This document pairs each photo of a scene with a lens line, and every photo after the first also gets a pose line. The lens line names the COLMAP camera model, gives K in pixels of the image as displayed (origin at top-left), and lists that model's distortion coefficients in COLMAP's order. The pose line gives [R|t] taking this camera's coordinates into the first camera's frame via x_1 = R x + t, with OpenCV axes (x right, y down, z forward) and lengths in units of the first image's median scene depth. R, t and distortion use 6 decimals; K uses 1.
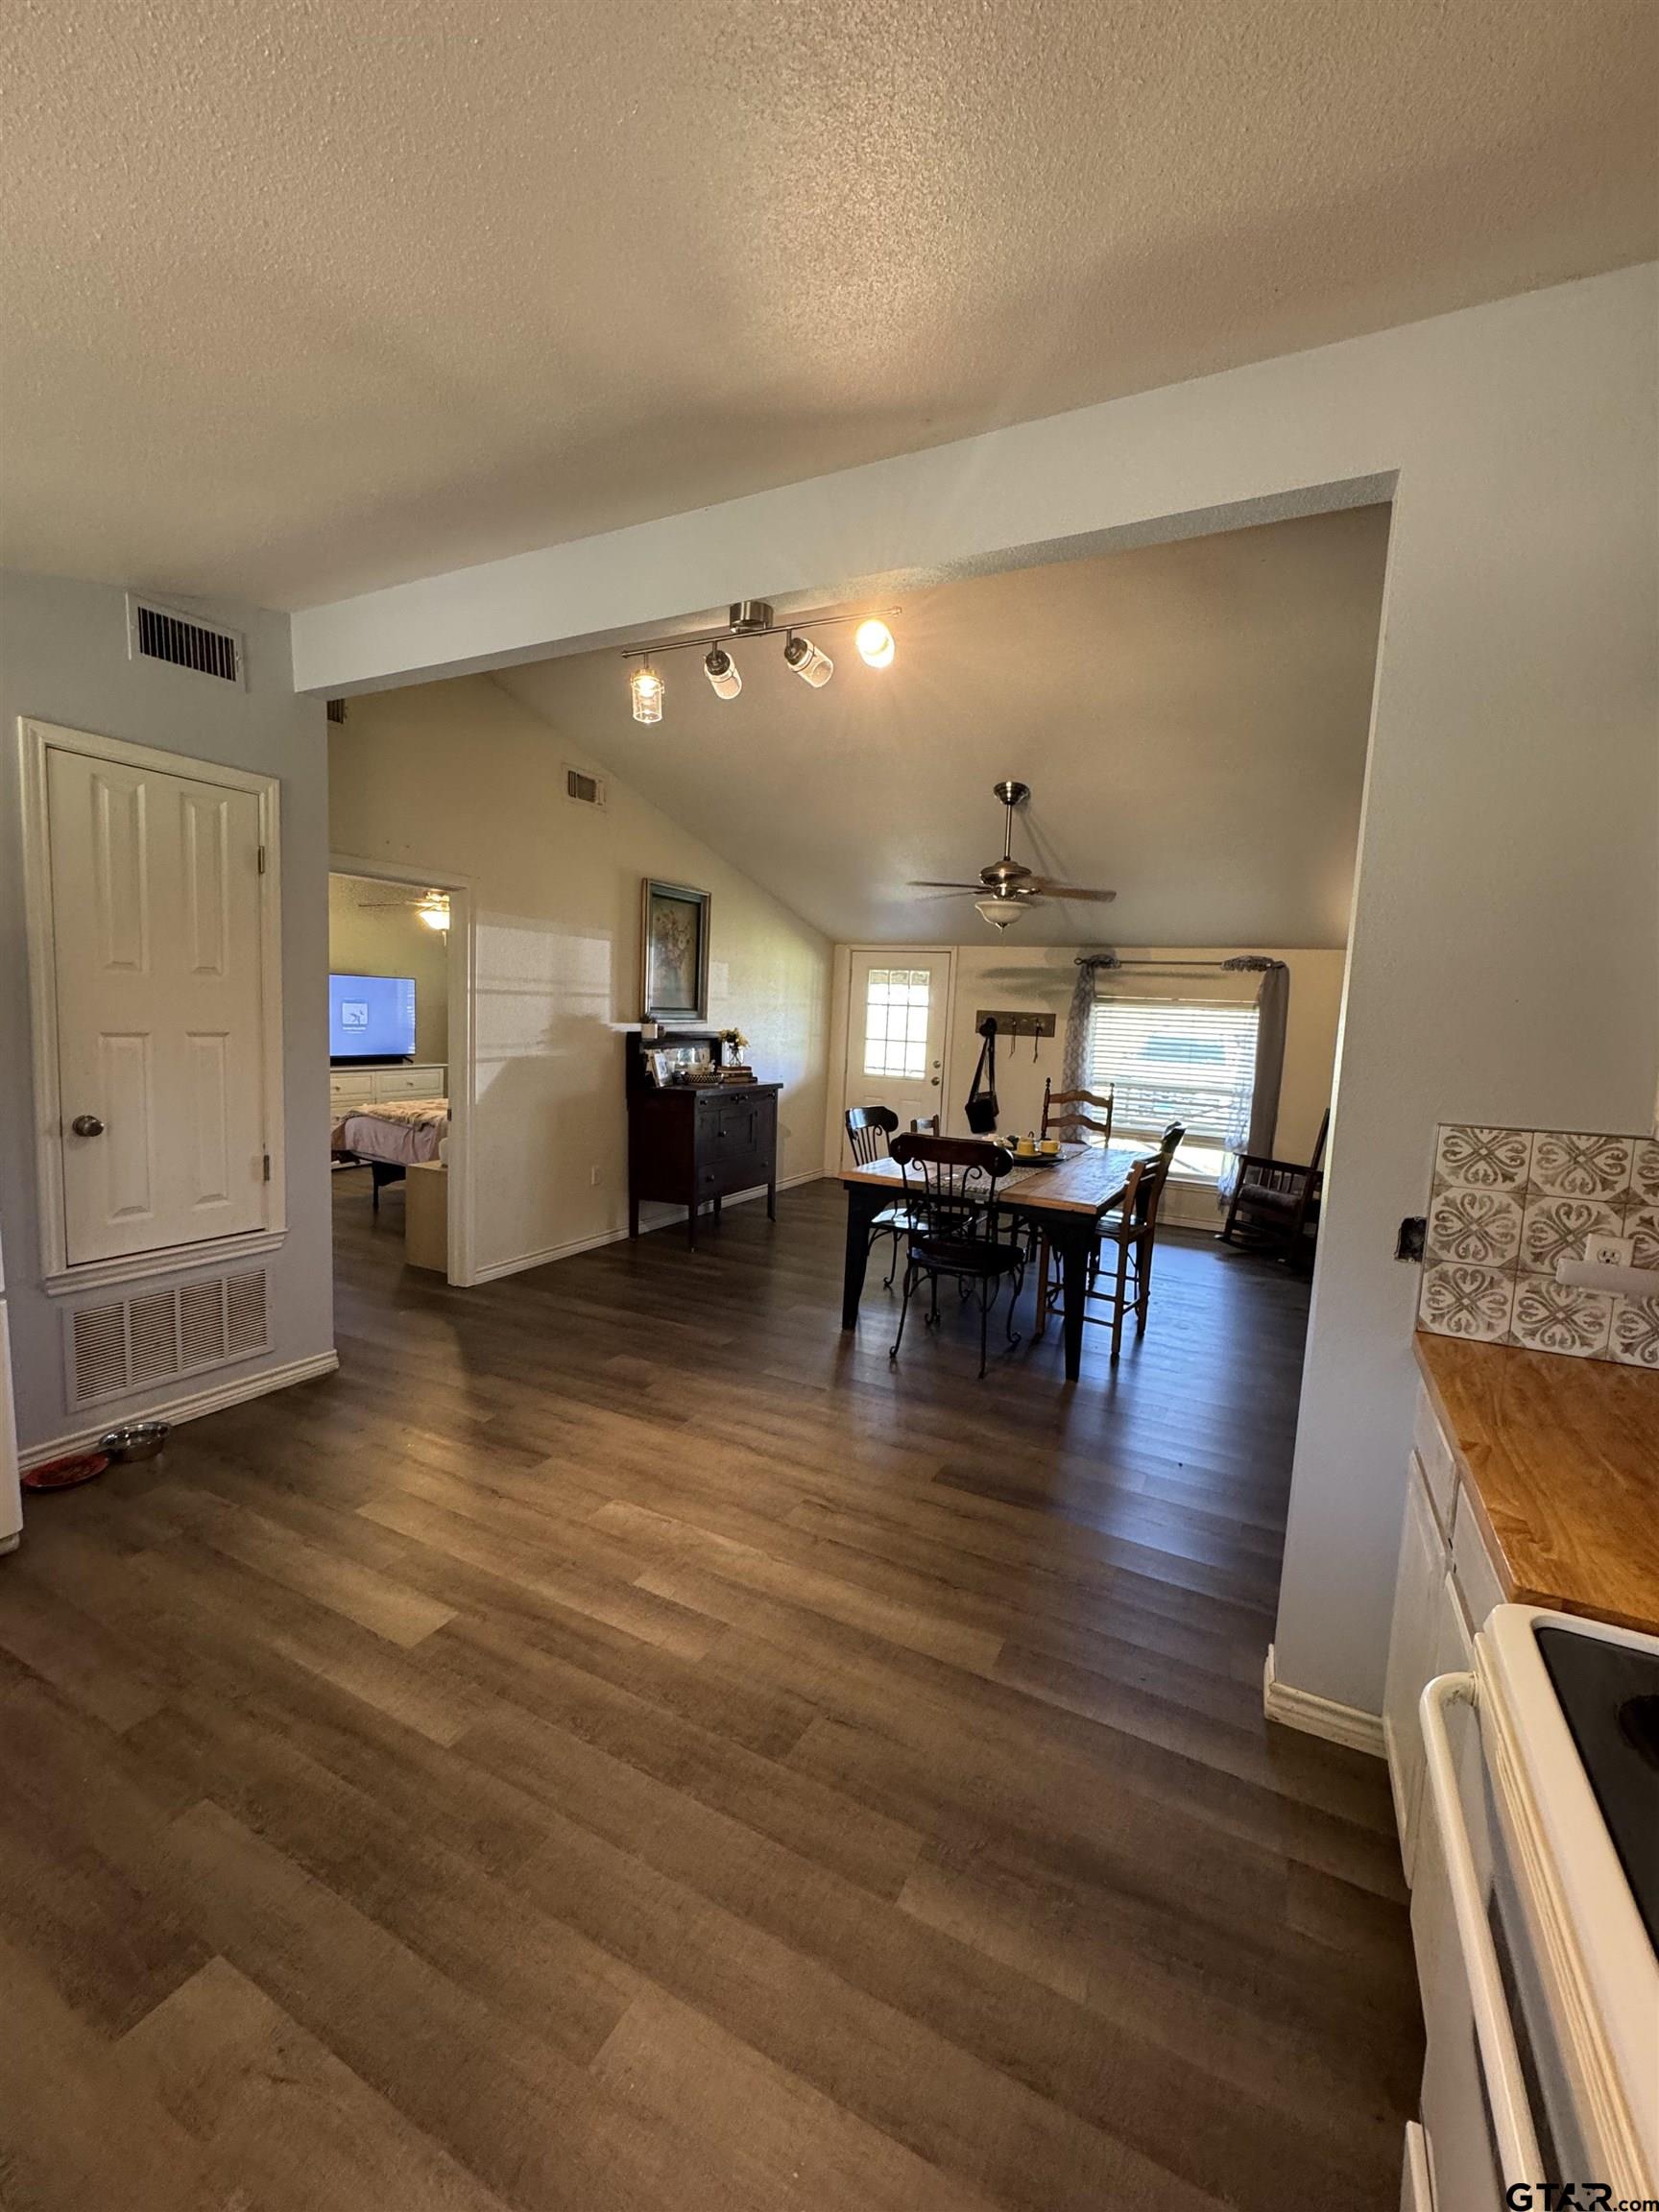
lens RADIAL K [[896.0, 0, 830.5], [0, 896.0, 1110.6], [0, 0, 1]] dist [-0.009927, 0.000487]
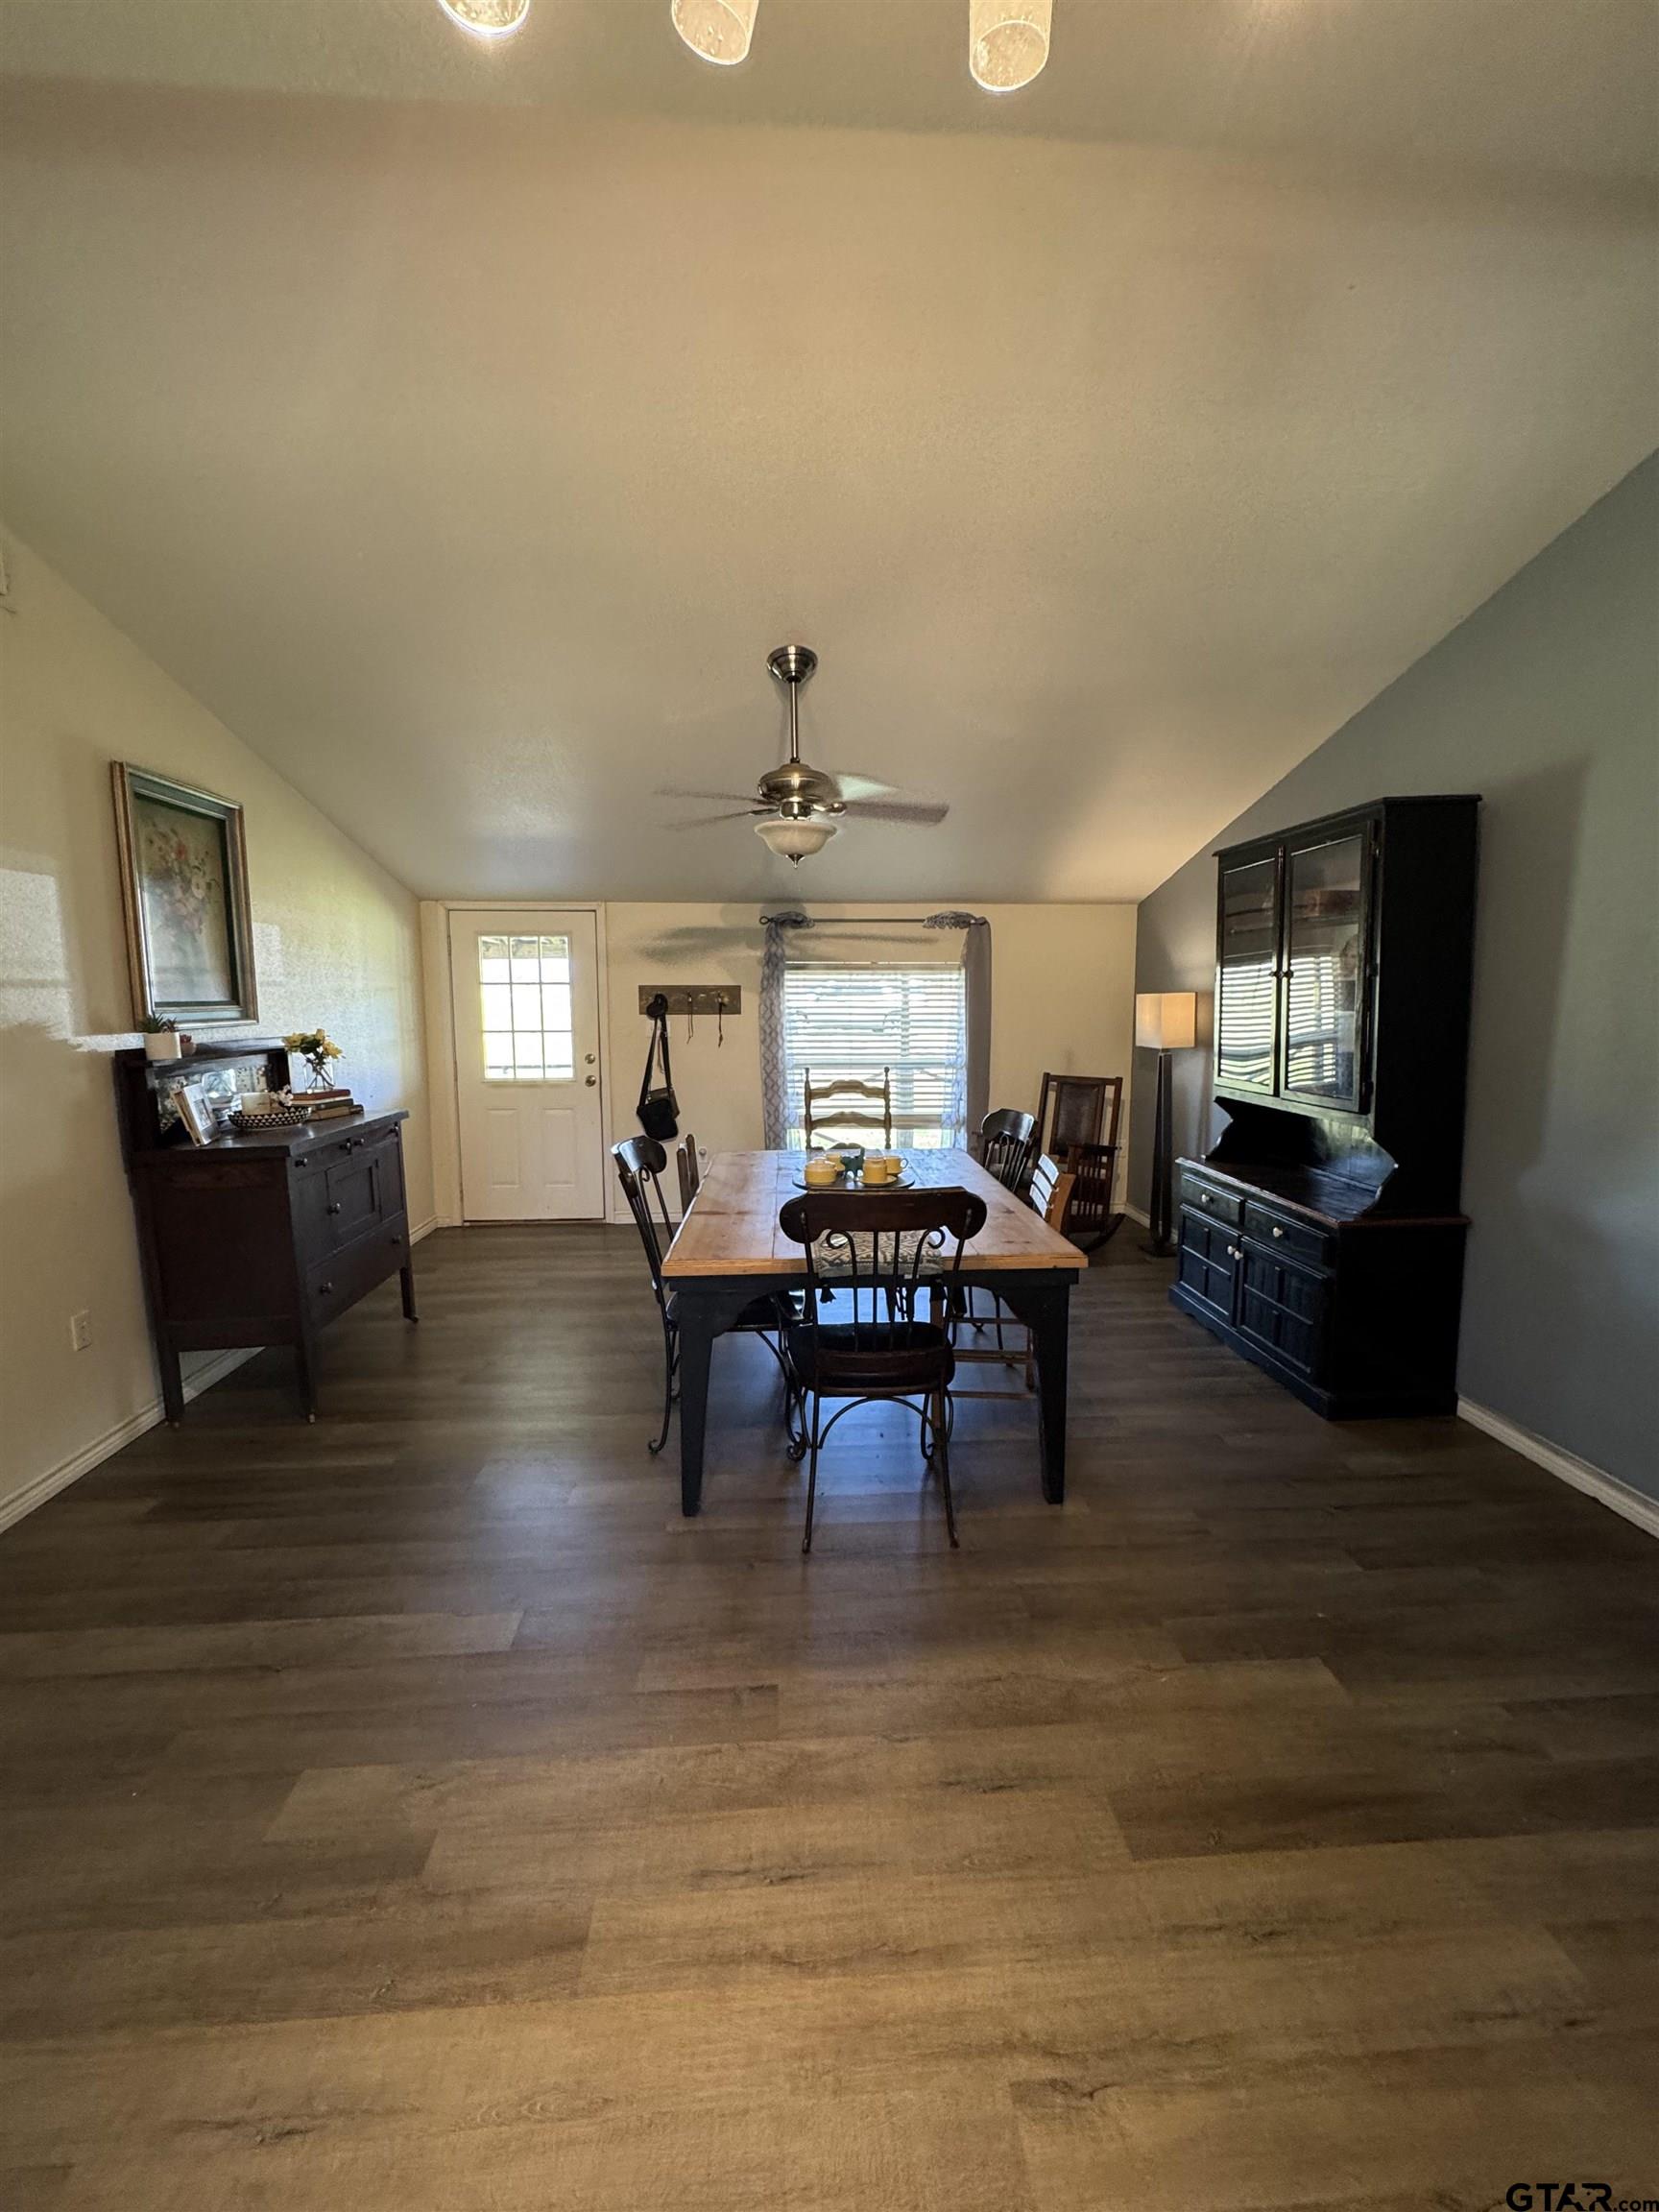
lens RADIAL K [[896.0, 0, 830.5], [0, 896.0, 1110.6], [0, 0, 1]] dist [-0.009927, 0.000487]
pose [[0.855232, -0.112110, 0.505973, -0.122017], [0.098654, 0.993687, 0.053424, -0.035112], [-0.508768, 0.004226, 0.860893, 0.296760]]
